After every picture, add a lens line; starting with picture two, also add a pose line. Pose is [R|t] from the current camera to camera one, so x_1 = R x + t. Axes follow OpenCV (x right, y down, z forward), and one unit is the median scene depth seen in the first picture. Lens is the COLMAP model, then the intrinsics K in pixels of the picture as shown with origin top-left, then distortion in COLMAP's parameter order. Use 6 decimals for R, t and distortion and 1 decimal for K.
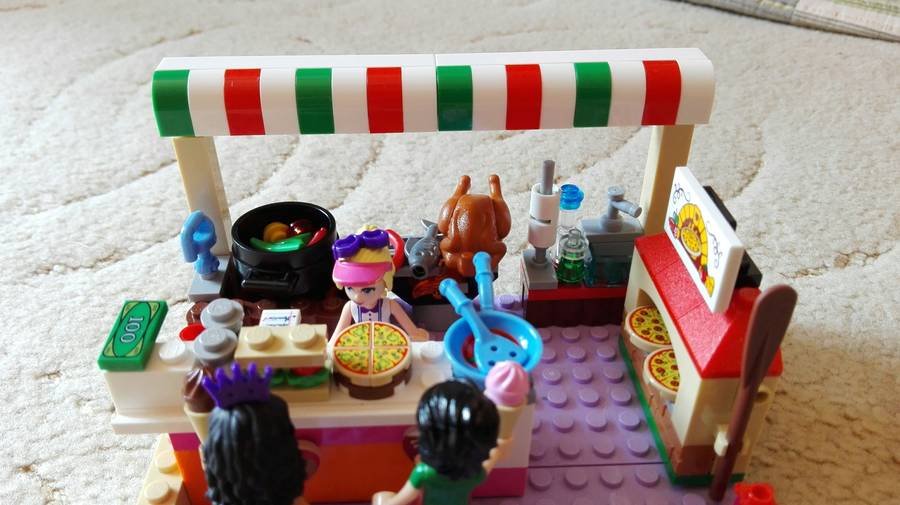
lens RADIAL K [[718.6, 0, 437.5], [0, 718.6, 279.6], [0, 0, 1]] dist [0.111806, -0.236797]
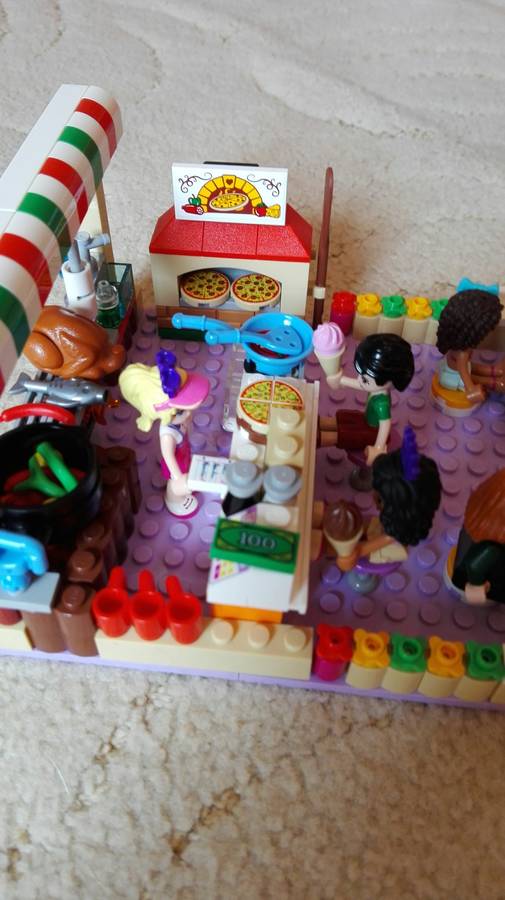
lens RADIAL K [[709.0, 0, 235.1], [0, 709.0, 446.9], [0, 0, 1]] dist [0.107036, -0.214881]
pose [[0.161202, -0.740920, 0.651959, -0.765809], [0.581155, 0.605185, 0.544068, -0.443334], [-0.797667, 0.291185, 0.528147, 0.375925]]
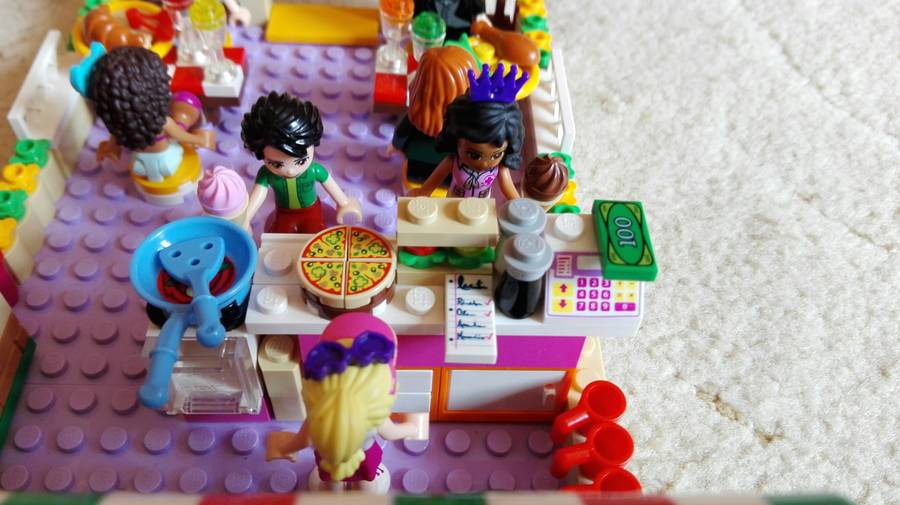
lens RADIAL K [[737.6, 0, 432.4], [0, 737.6, 298.2], [0, 0, 1]] dist [0.010024, -0.005162]
pose [[-0.998664, -0.050216, -0.012212, -0.151563], [-0.011727, -0.009946, 0.999882, -0.623384], [-0.050332, 0.998689, 0.009343, 0.859128]]
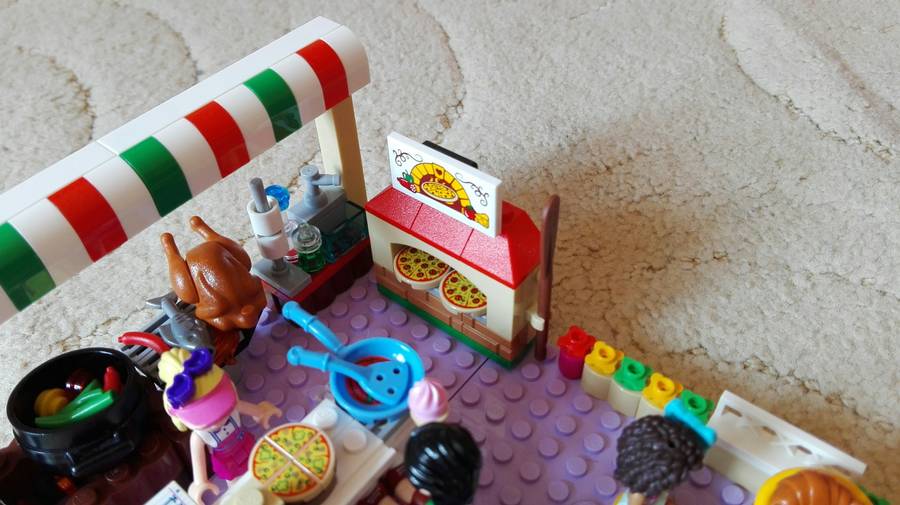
lens RADIAL K [[718.6, 0, 437.5], [0, 718.6, 279.6], [0, 0, 1]] dist [0.111806, -0.236797]
pose [[0.663635, -0.559656, 0.496361, -0.255881], [0.468870, 0.828217, 0.306950, -0.255212], [-0.582880, 0.029026, 0.812039, 0.085784]]
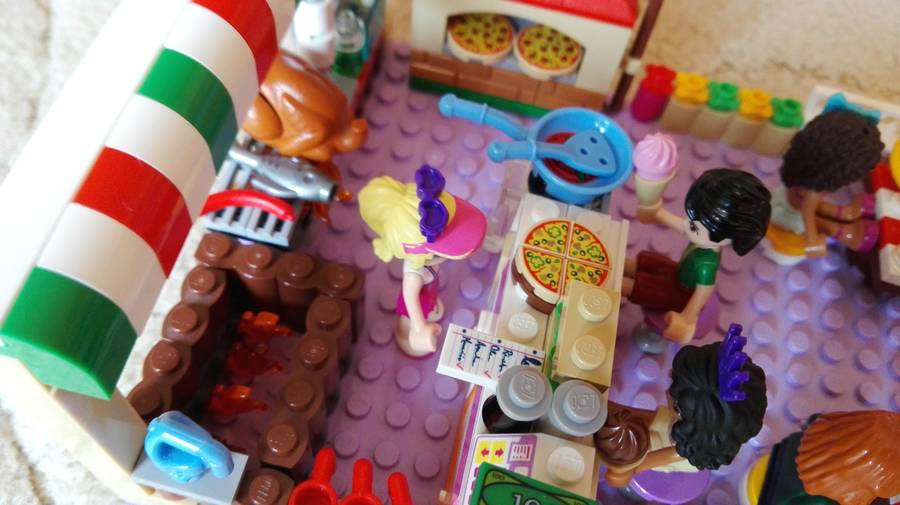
lens RADIAL K [[718.6, 0, 437.5], [0, 718.6, 279.6], [0, 0, 1]] dist [0.111806, -0.236797]
pose [[0.276737, -0.825423, 0.492030, -0.477282], [0.494443, 0.561357, 0.663630, -0.439544], [-0.823980, 0.059630, 0.563473, 0.540606]]
